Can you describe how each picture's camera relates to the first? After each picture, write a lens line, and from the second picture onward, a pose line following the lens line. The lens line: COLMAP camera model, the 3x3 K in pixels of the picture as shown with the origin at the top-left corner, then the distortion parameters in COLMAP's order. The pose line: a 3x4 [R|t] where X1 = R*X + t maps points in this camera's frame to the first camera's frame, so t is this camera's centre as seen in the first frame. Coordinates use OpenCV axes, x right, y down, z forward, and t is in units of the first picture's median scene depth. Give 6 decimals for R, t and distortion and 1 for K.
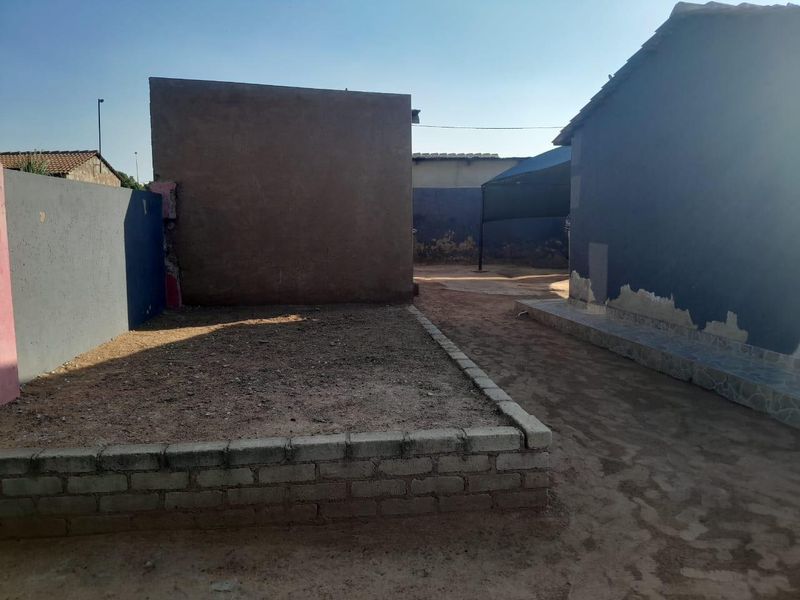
lens RADIAL K [[618.2, 0, 400.2], [0, 618.2, 297.4], [0, 0, 1]] dist [0.038251, -0.057301]
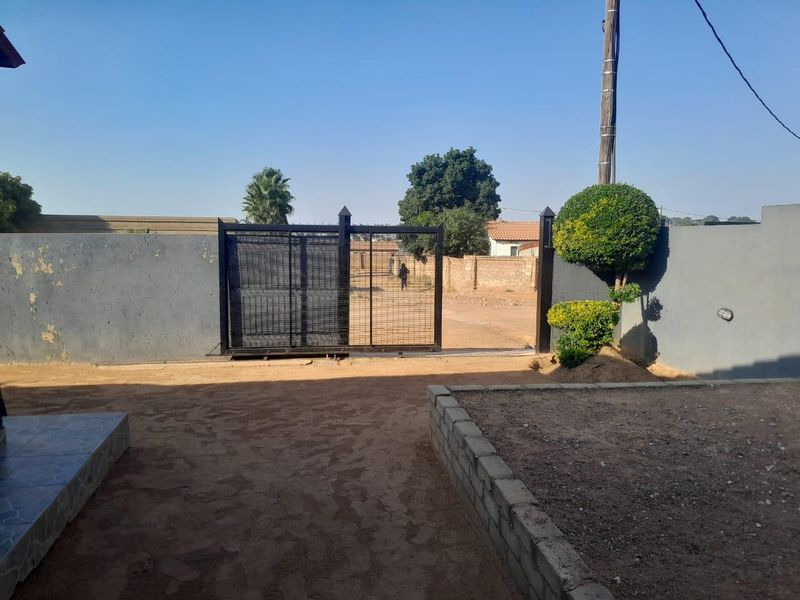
lens RADIAL K [[618.2, 0, 405.0], [0, 618.2, 302.4], [0, 0, 1]] dist [0.038251, -0.057301]
pose [[-0.999784, 0.007837, -0.019264, 0.294471], [0.003271, 0.974013, 0.226468, -0.290545], [0.020538, 0.226356, -0.973828, 2.184357]]
